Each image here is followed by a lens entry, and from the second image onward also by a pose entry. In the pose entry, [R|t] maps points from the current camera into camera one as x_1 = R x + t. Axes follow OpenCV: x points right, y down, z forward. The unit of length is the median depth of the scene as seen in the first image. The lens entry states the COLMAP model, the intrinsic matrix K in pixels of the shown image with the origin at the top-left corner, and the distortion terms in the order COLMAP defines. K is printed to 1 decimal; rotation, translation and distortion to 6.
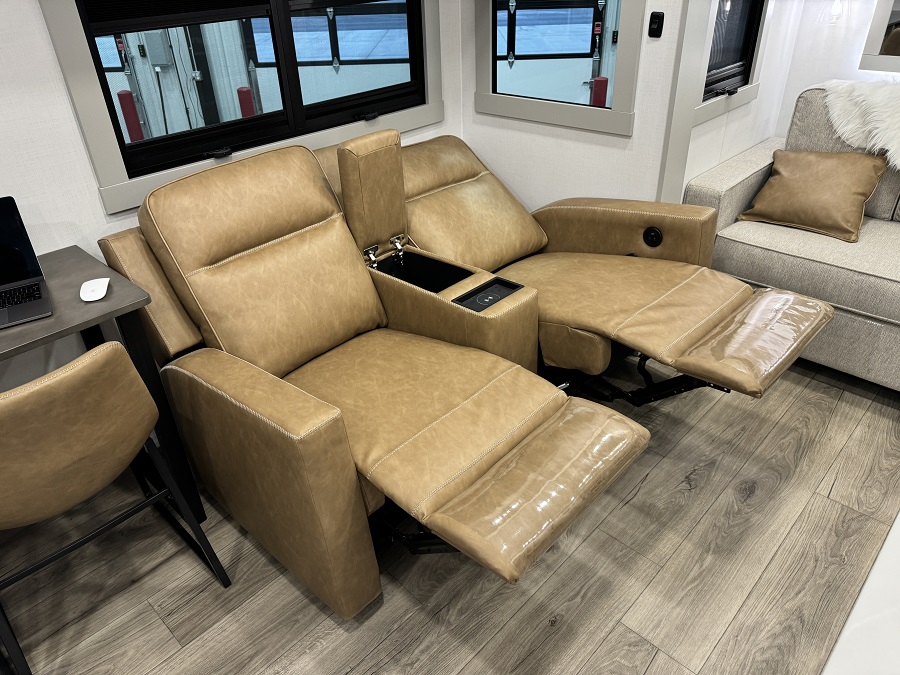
lens RADIAL K [[635.0, 0, 446.6], [0, 635.0, 339.0], [0, 0, 1]] dist [0.044729, -0.052087]
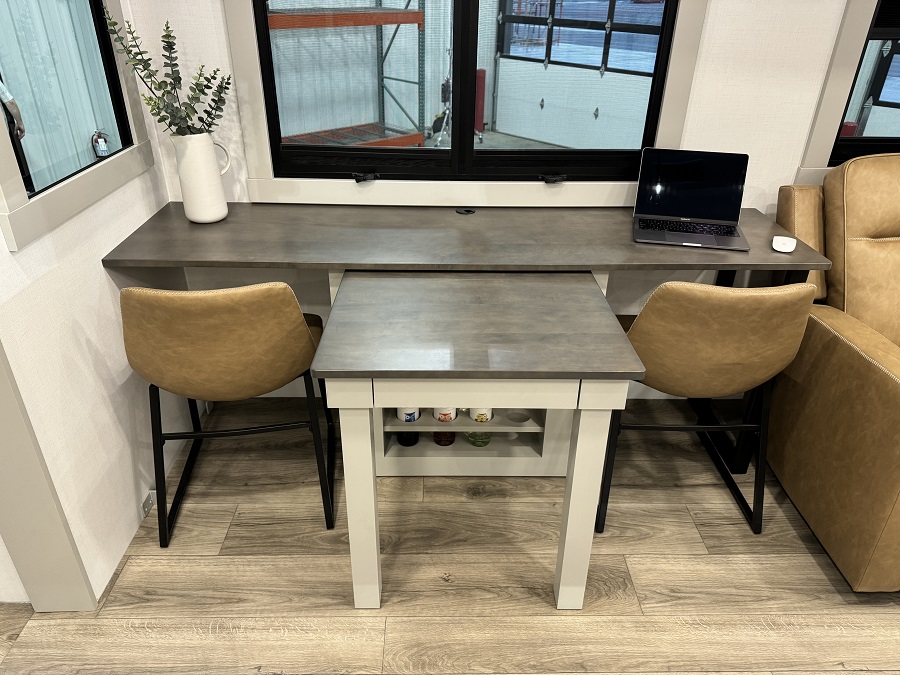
lens RADIAL K [[635.0, 0, 448.2], [0, 635.0, 341.9], [0, 0, 1]] dist [0.044729, -0.052087]
pose [[0.700630, 0.389384, -0.597911, -0.176254], [-0.408105, 0.906058, 0.111846, 0.173940], [0.585293, 0.165648, 0.793721, -0.223118]]
